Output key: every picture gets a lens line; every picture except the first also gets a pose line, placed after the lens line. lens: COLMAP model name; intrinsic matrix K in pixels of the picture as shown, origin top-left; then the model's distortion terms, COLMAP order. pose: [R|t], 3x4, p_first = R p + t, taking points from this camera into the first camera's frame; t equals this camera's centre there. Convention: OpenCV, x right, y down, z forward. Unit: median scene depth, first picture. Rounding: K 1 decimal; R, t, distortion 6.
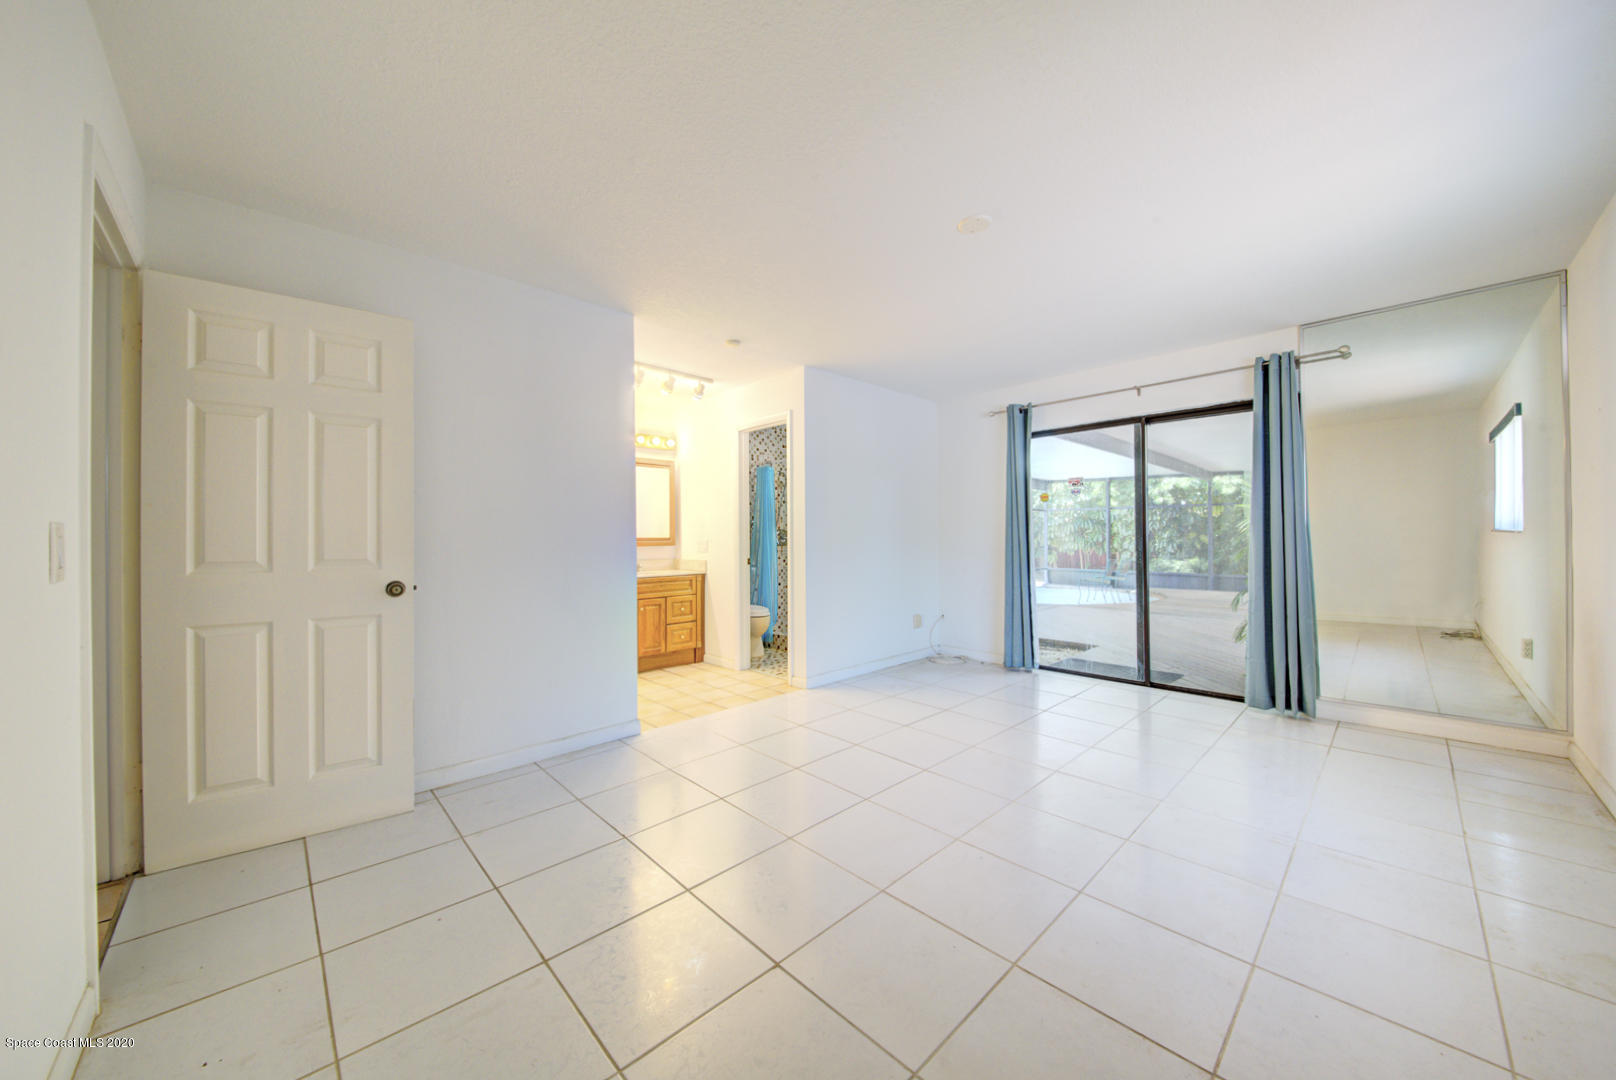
lens RADIAL K [[568.3, 0, 805.1], [0, 568.3, 537.4], [0, 0, 1]] dist [0.005348, -0.002445]
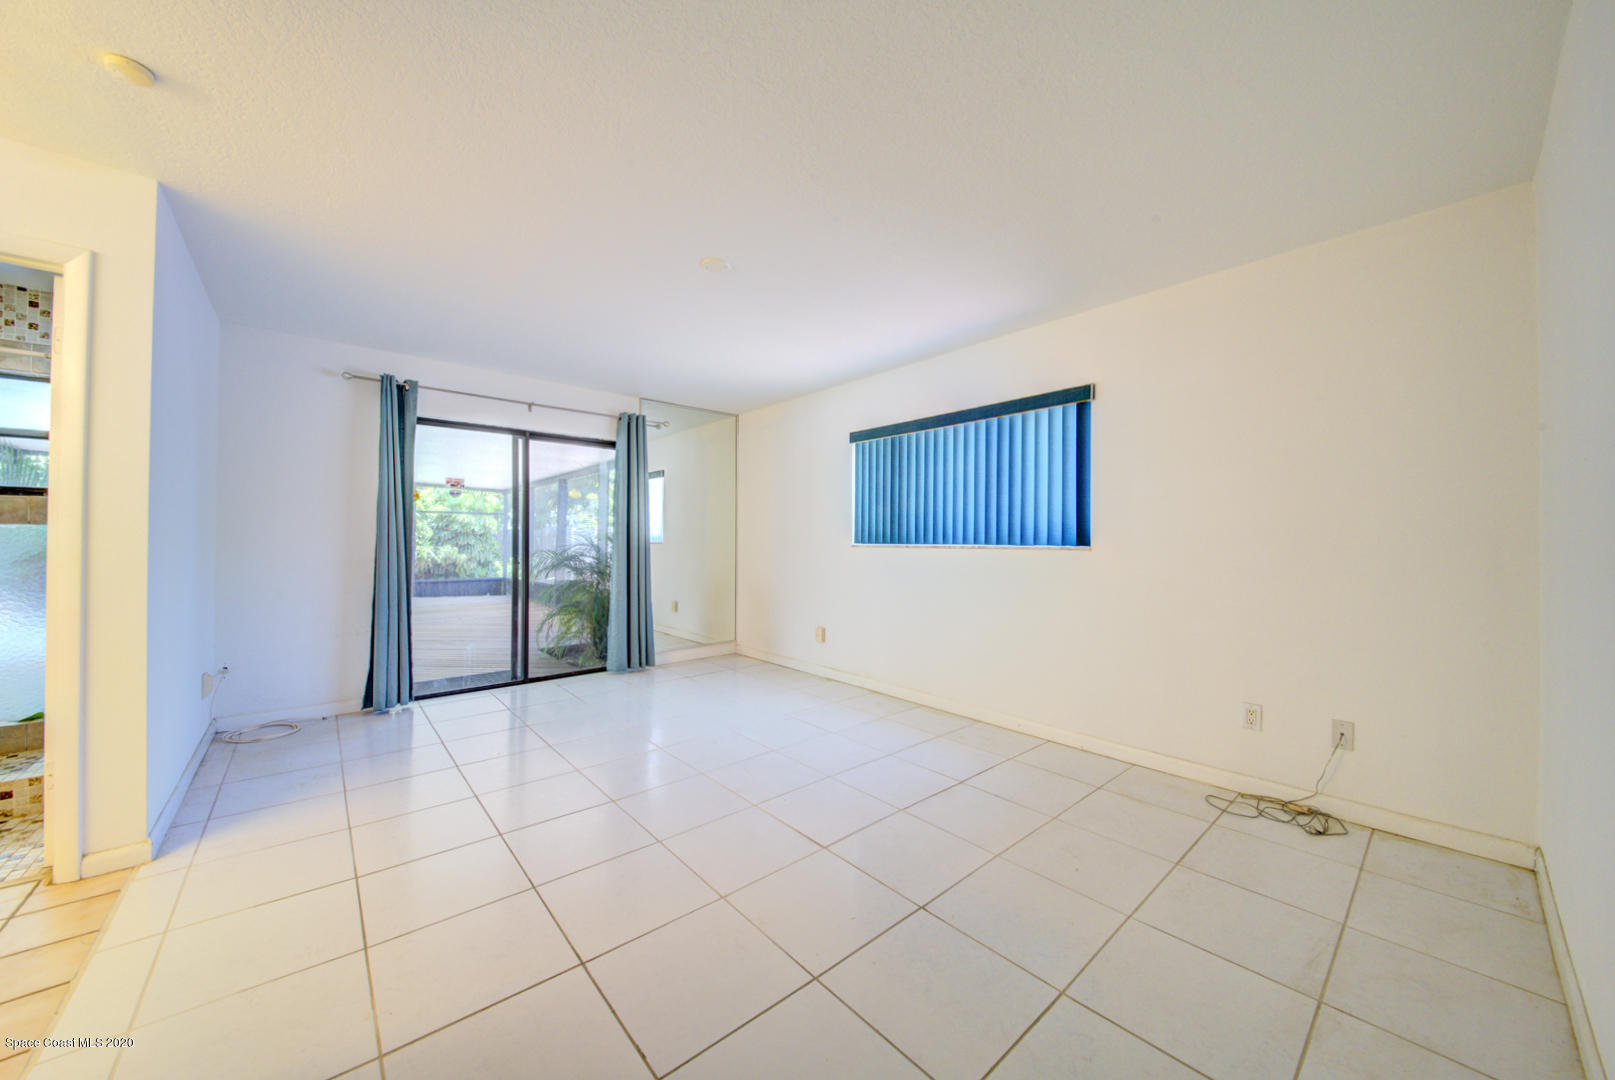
lens RADIAL K [[567.9, 0, 805.0], [0, 567.9, 541.2], [0, 0, 1]] dist [0.005348, -0.002445]
pose [[0.033871, 0.015944, 0.999299, -0.431800], [0.001652, 0.999870, -0.016009, 0.012057], [-0.999425, 0.002194, 0.033840, 0.419831]]
